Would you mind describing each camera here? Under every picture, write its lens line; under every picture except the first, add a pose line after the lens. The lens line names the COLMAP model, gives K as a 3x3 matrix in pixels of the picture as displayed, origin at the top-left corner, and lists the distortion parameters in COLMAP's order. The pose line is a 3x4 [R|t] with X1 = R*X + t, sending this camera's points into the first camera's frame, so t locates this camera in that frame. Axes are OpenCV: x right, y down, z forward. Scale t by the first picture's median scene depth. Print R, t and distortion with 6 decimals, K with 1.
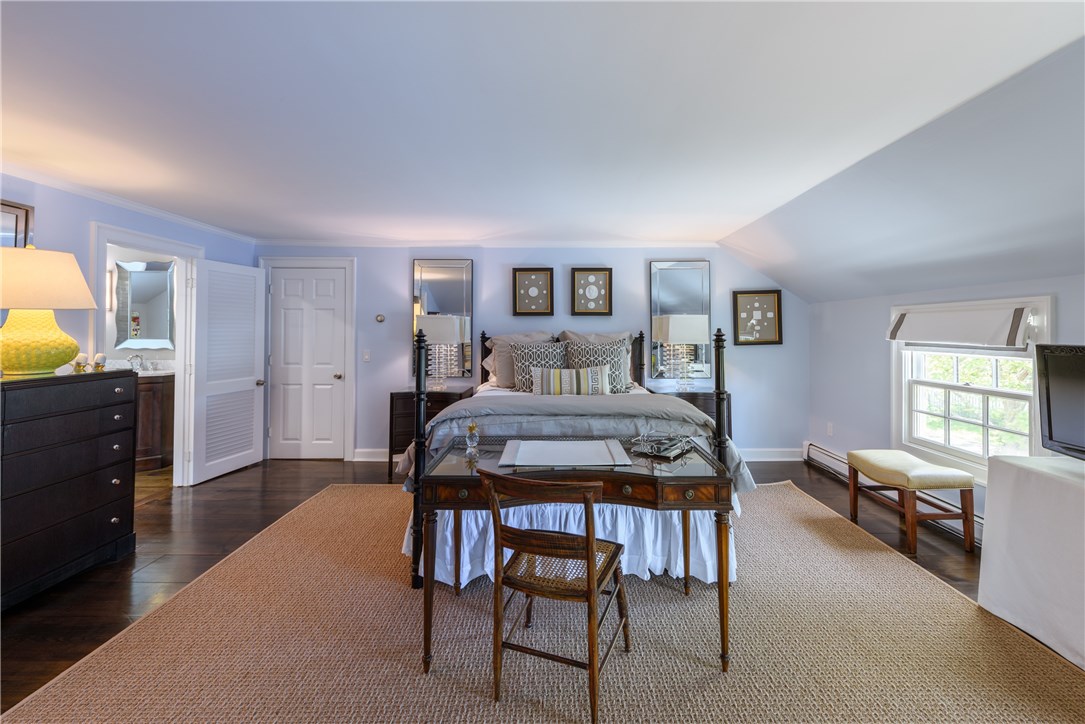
lens RADIAL K [[437.4, 0, 550.0], [0, 437.4, 323.3], [0, 0, 1]] dist [0.000483, -0.000903]
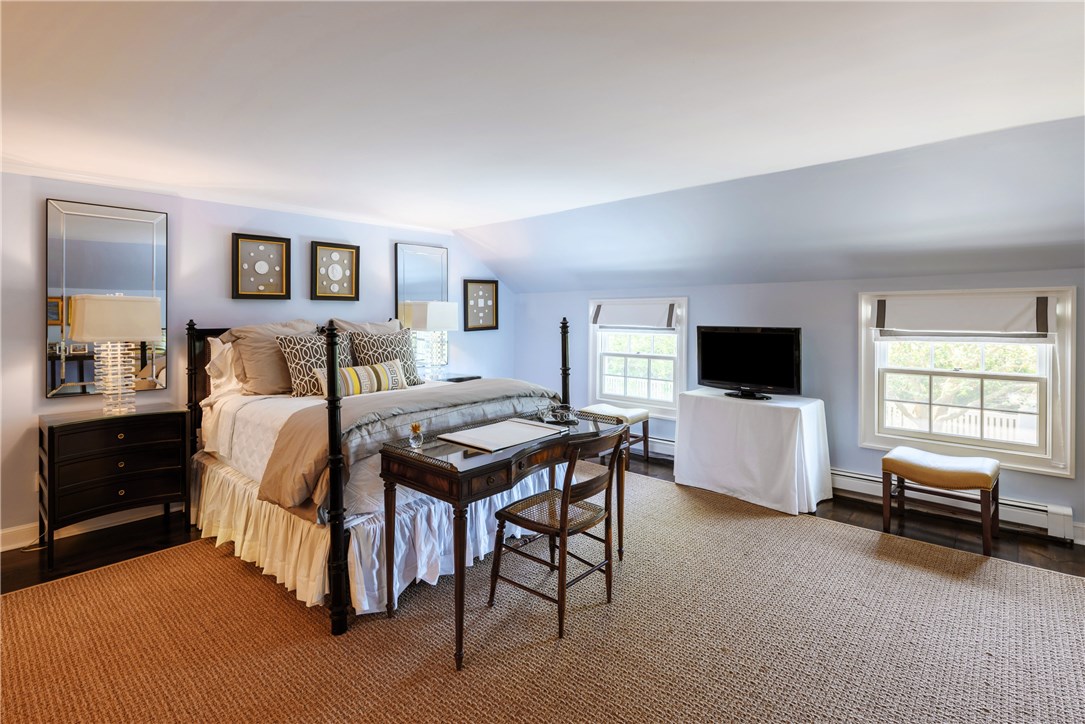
lens RADIAL K [[508.7, 0, 554.4], [0, 508.7, 316.2], [0, 0, 1]] dist [-0.003670, -0.000994]
pose [[0.662458, -0.003030, 0.749093, -0.372747], [-0.011846, 0.999824, 0.014520, -0.006520], [-0.749005, -0.018493, 0.662306, 0.037375]]
